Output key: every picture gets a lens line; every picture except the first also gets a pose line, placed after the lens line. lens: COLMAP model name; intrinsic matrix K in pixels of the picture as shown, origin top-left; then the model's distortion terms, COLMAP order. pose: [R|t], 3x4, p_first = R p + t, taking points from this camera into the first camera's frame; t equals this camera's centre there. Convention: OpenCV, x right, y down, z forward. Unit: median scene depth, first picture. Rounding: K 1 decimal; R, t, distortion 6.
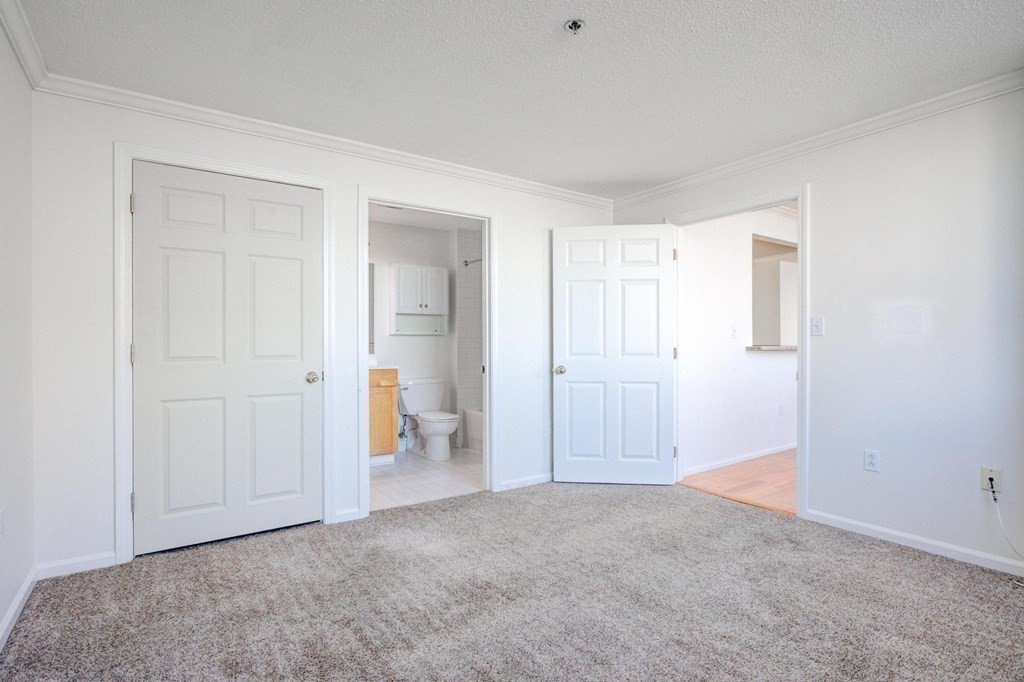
lens RADIAL K [[506.1, 0, 512.4], [0, 506.1, 346.4], [0, 0, 1]] dist [0.003789, 0.000515]
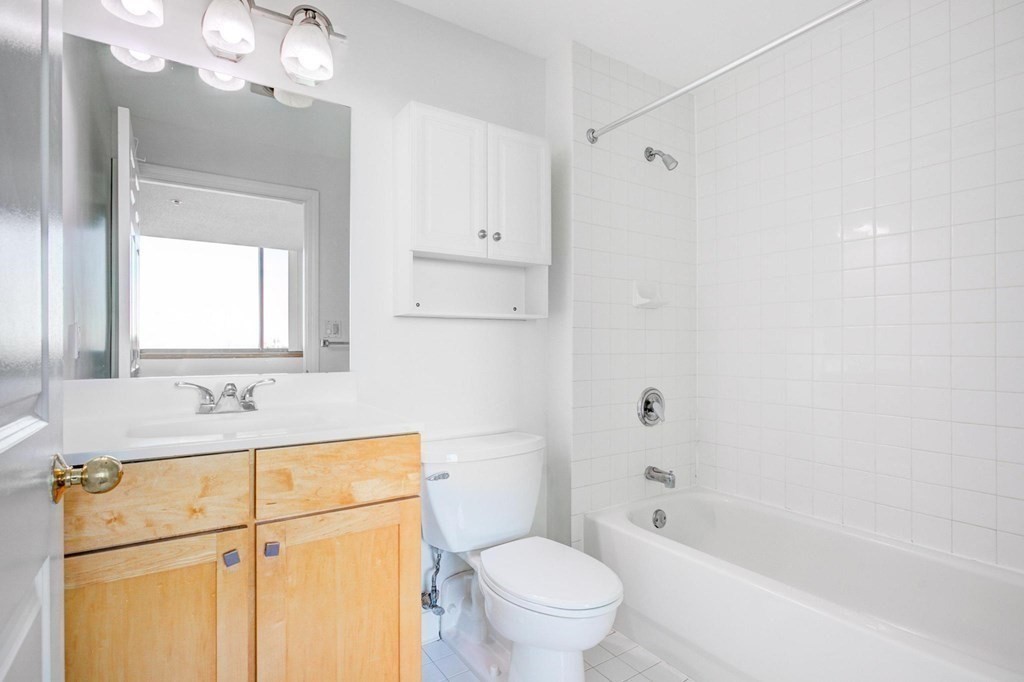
lens RADIAL K [[506.1, 0, 512.4], [0, 506.1, 346.4], [0, 0, 1]] dist [0.003789, 0.000515]
pose [[0.999457, 0.000974, -0.032949, -0.147439], [-0.001105, 0.999992, -0.003956, -0.000516], [0.032945, 0.003990, 0.999449, 0.641558]]
